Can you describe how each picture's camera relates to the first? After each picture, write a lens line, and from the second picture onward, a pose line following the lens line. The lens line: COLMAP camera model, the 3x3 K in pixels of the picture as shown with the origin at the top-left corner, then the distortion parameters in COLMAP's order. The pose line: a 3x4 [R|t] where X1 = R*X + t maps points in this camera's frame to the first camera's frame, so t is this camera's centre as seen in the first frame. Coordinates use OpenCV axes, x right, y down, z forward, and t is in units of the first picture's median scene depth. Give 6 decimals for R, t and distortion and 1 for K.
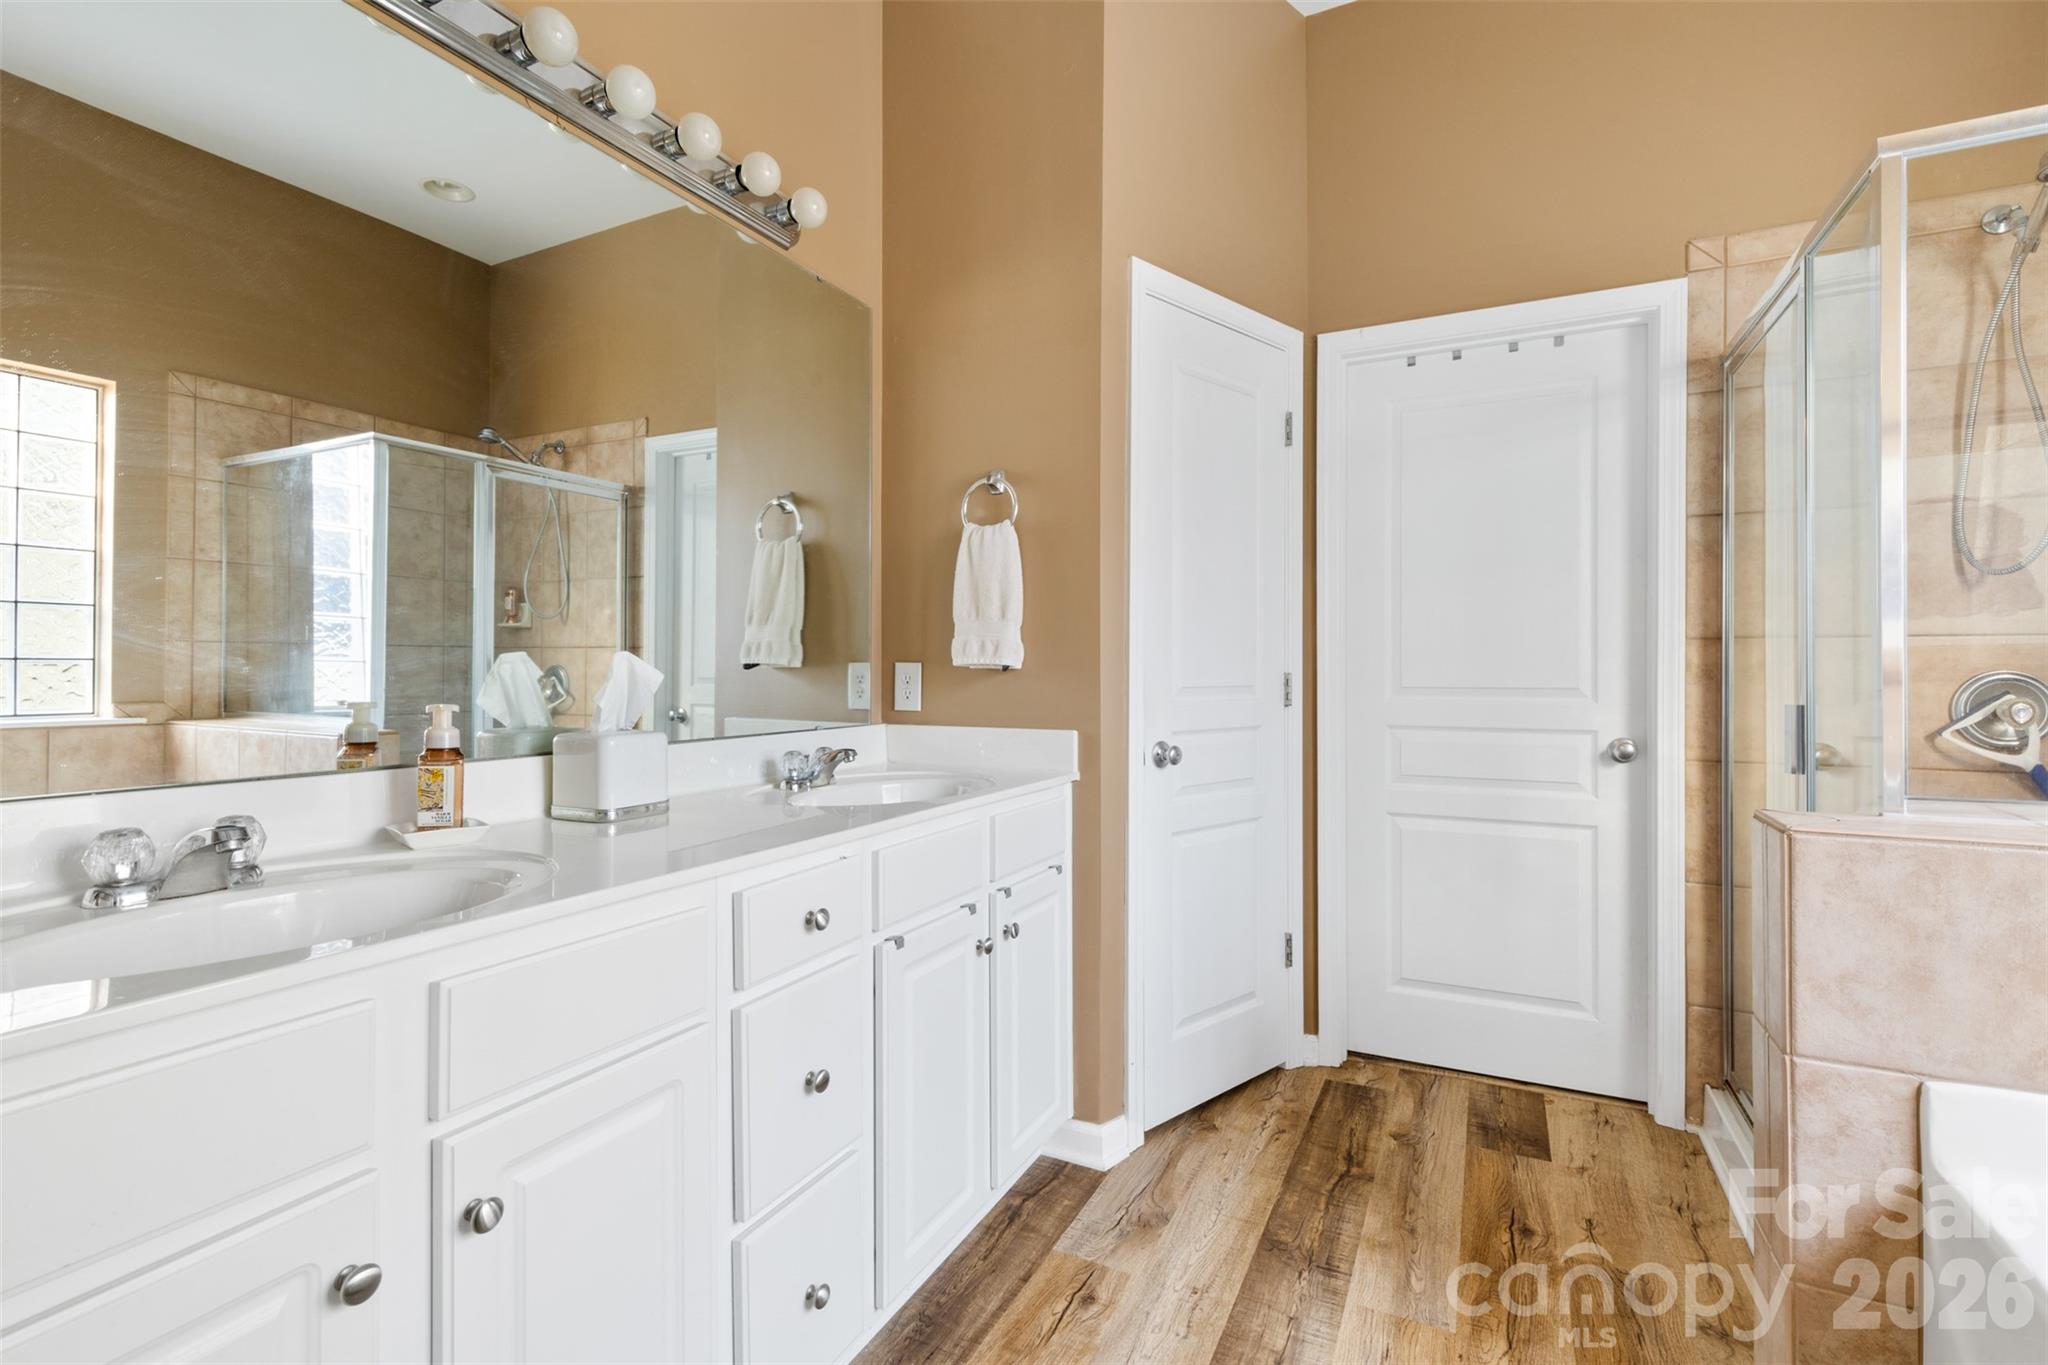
lens RADIAL K [[925.3, 0, 1043.7], [0, 925.3, 677.7], [0, 0, 1]] dist [0.009474, 0.000509]
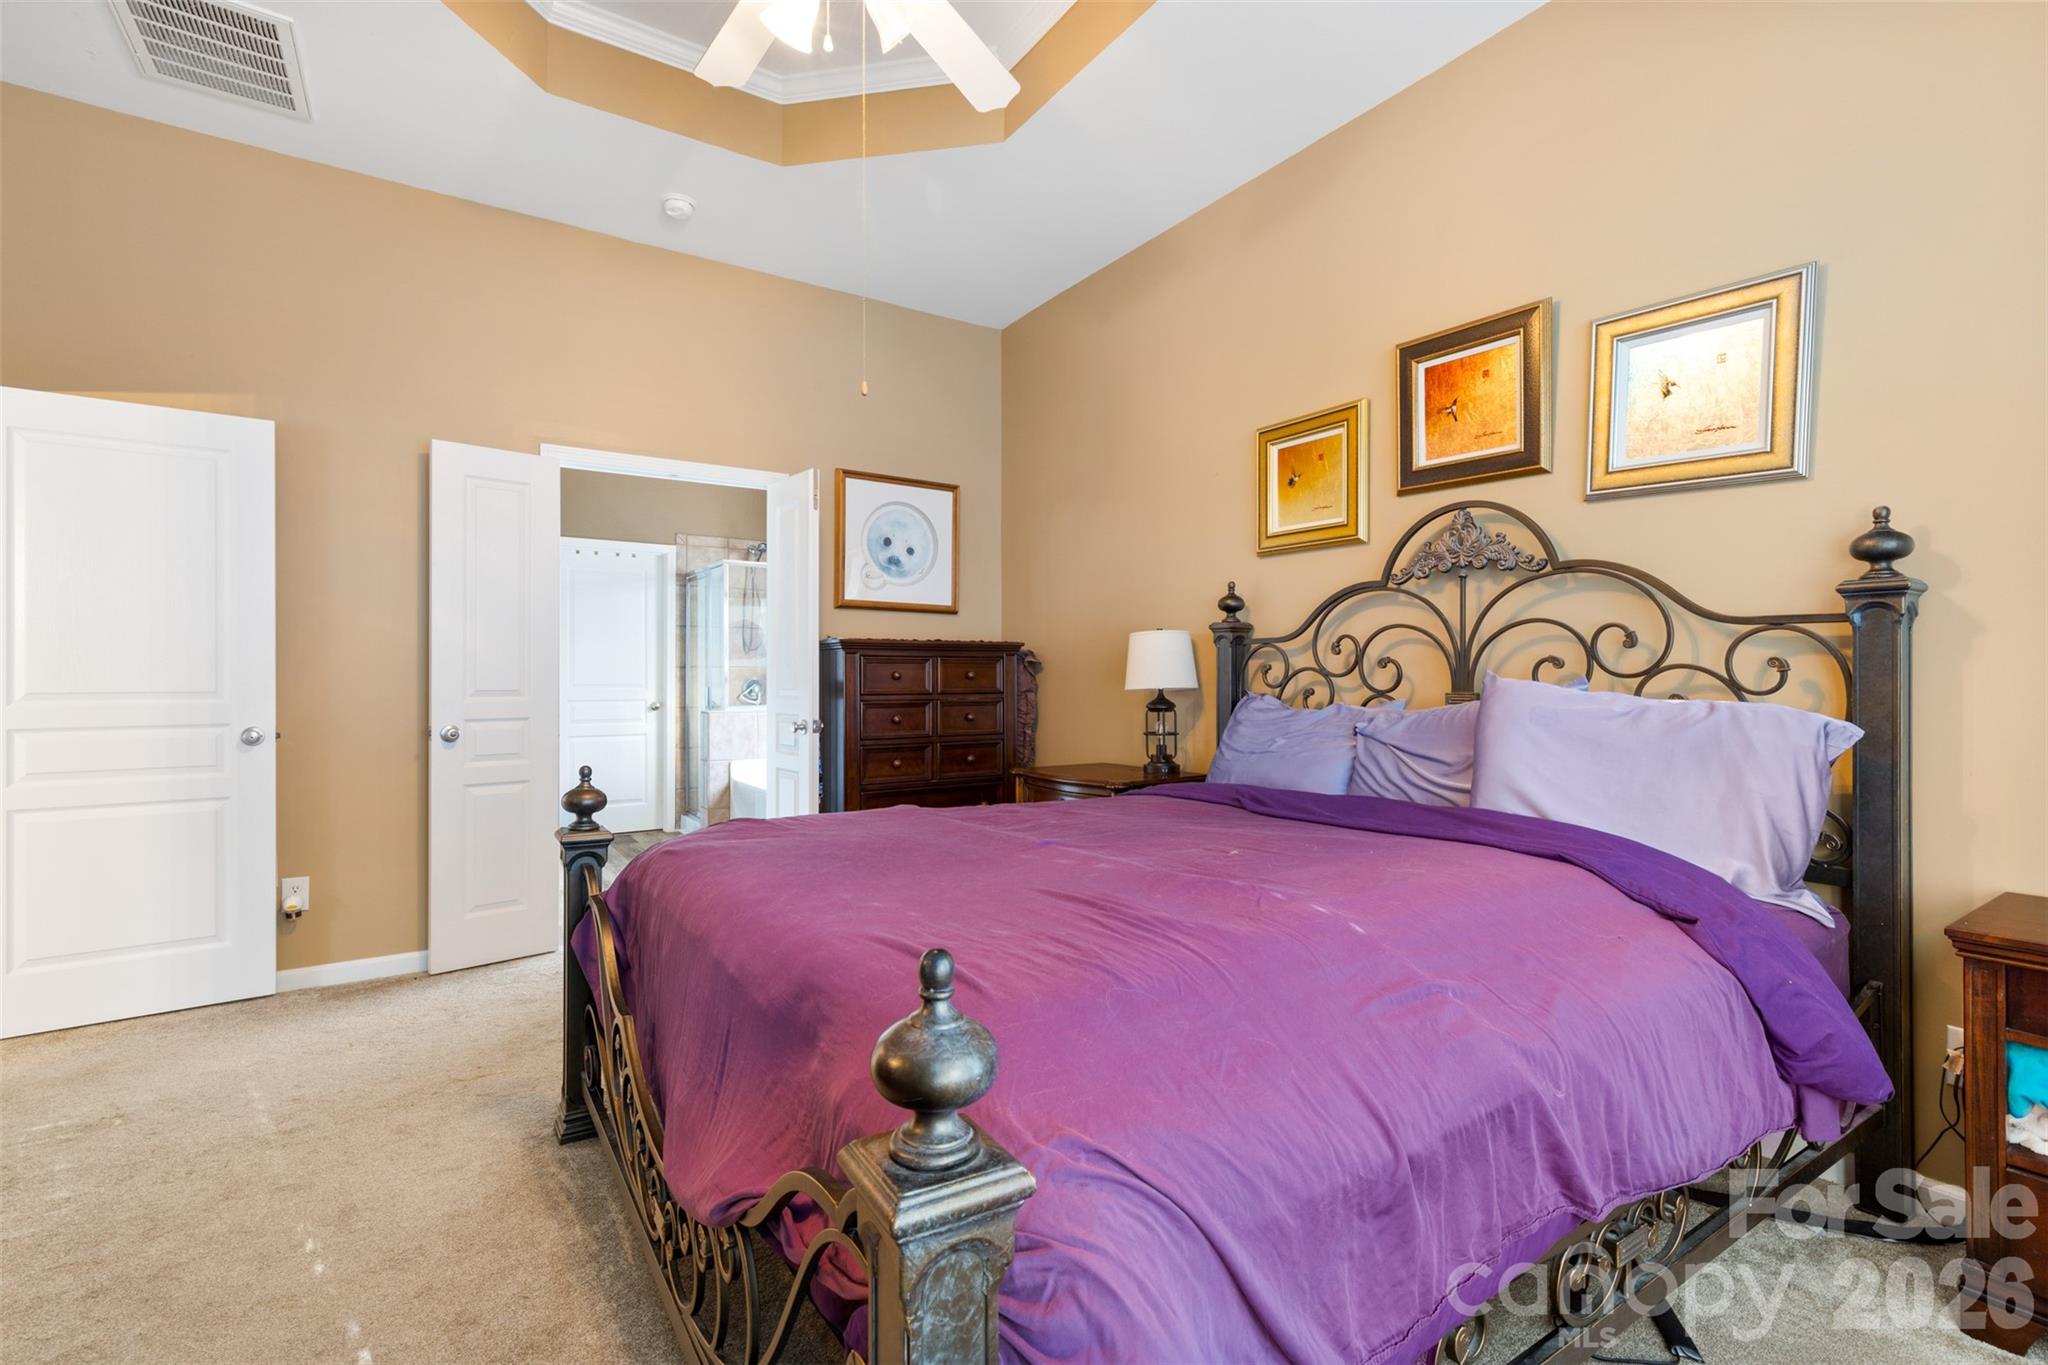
lens RADIAL K [[920.2, 0, 1035.2], [0, 920.2, 681.1], [0, 0, 1]] dist [0.007361, -0.000567]
pose [[0.508030, -0.000778, 0.861339, -1.263677], [0.002756, 0.999996, -0.000722, 0.010208], [-0.861335, 0.002741, 0.508030, -1.487685]]
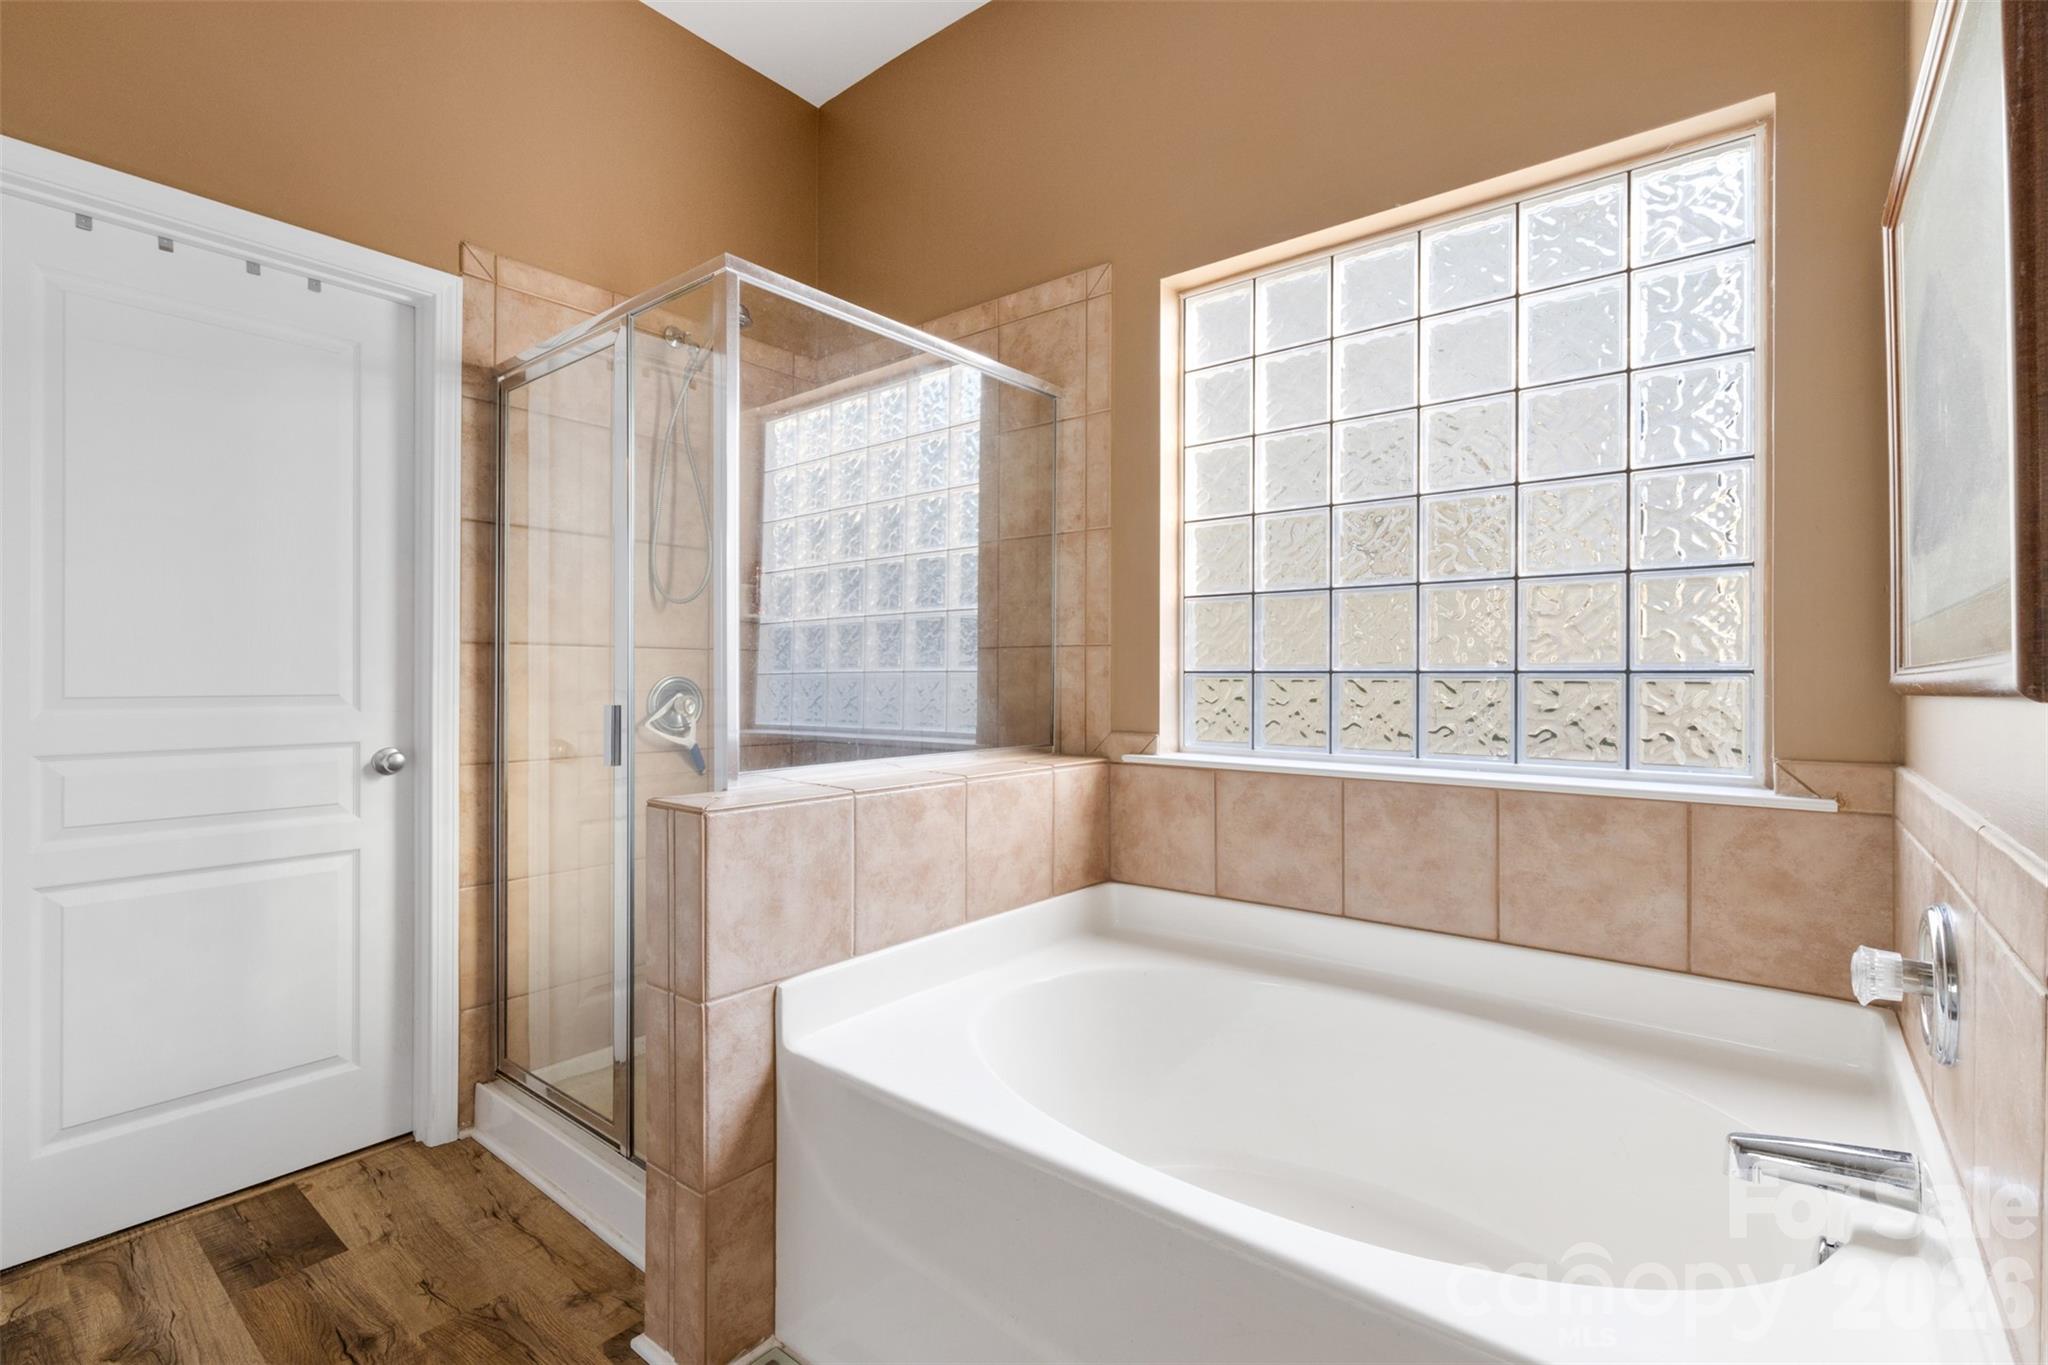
lens RADIAL K [[920.2, 0, 1035.2], [0, 920.2, 681.1], [0, 0, 1]] dist [0.007361, -0.000567]
pose [[0.224735, -0.004049, 0.974411, -0.130632], [0.004173, 0.999986, 0.003193, -0.001132], [-0.974411, 0.003348, 0.224749, 0.183851]]
